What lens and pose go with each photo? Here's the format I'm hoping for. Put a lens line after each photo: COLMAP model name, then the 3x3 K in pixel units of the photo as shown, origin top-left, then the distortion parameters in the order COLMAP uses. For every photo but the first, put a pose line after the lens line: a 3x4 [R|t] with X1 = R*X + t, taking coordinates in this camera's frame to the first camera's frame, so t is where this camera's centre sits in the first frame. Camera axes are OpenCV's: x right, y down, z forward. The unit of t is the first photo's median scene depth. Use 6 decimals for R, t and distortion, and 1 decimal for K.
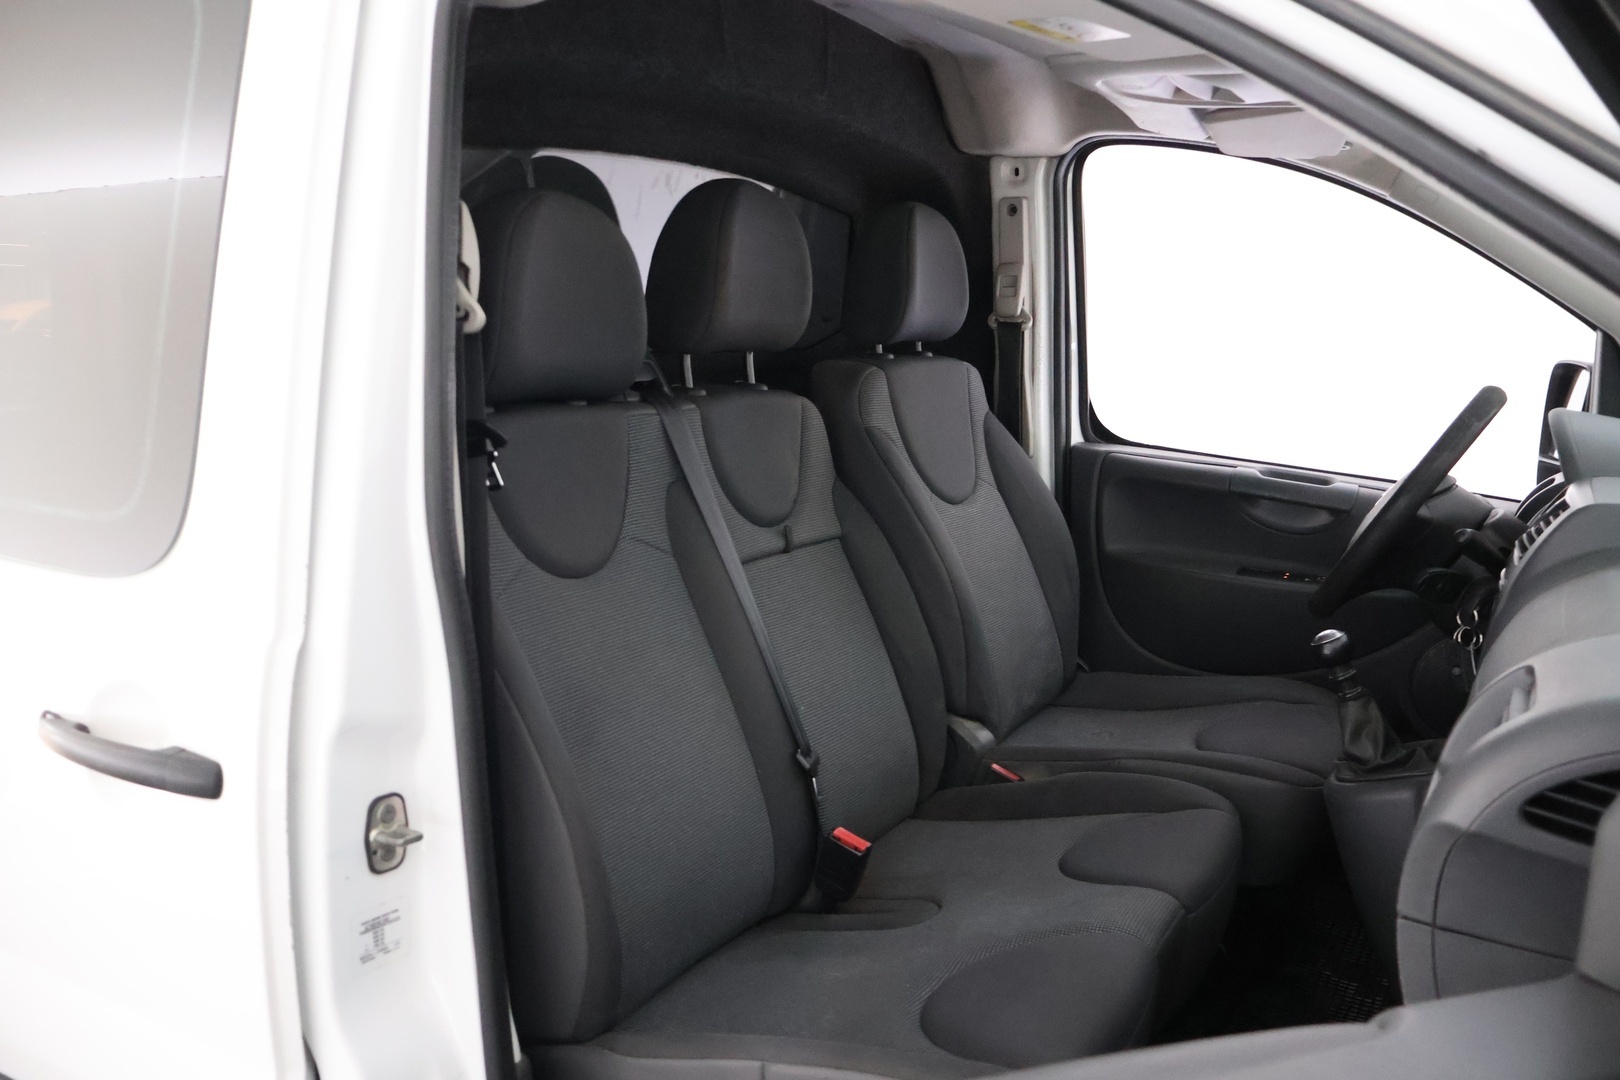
lens RADIAL K [[1321.1, 0, 812.5], [0, 1321.1, 542.5], [0, 0, 1]] dist [-0.017017, -0.000051]
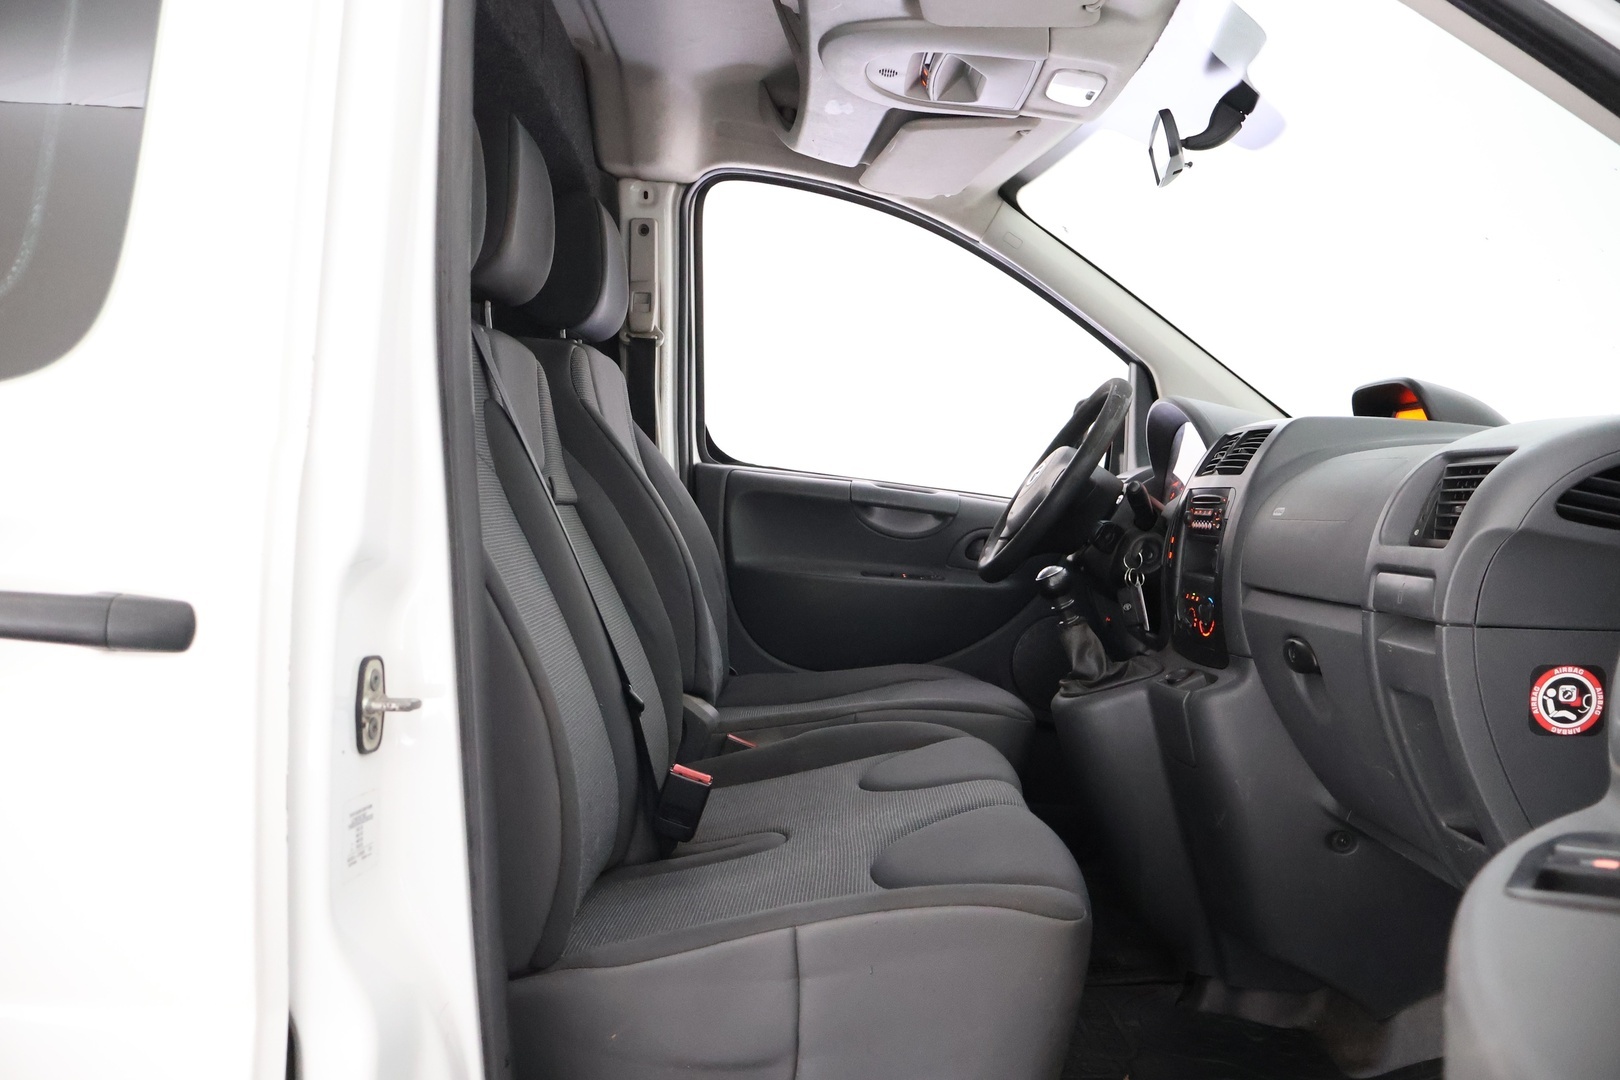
lens RADIAL K [[1321.1, 0, 813.9], [0, 1321.1, 546.3], [0, 0, 1]] dist [-0.017017, -0.000051]
pose [[0.880609, 0.001603, 0.473842, -0.239609], [0.051728, 0.993693, -0.099495, 0.111741], [-0.471012, 0.112126, 0.874971, 0.072363]]
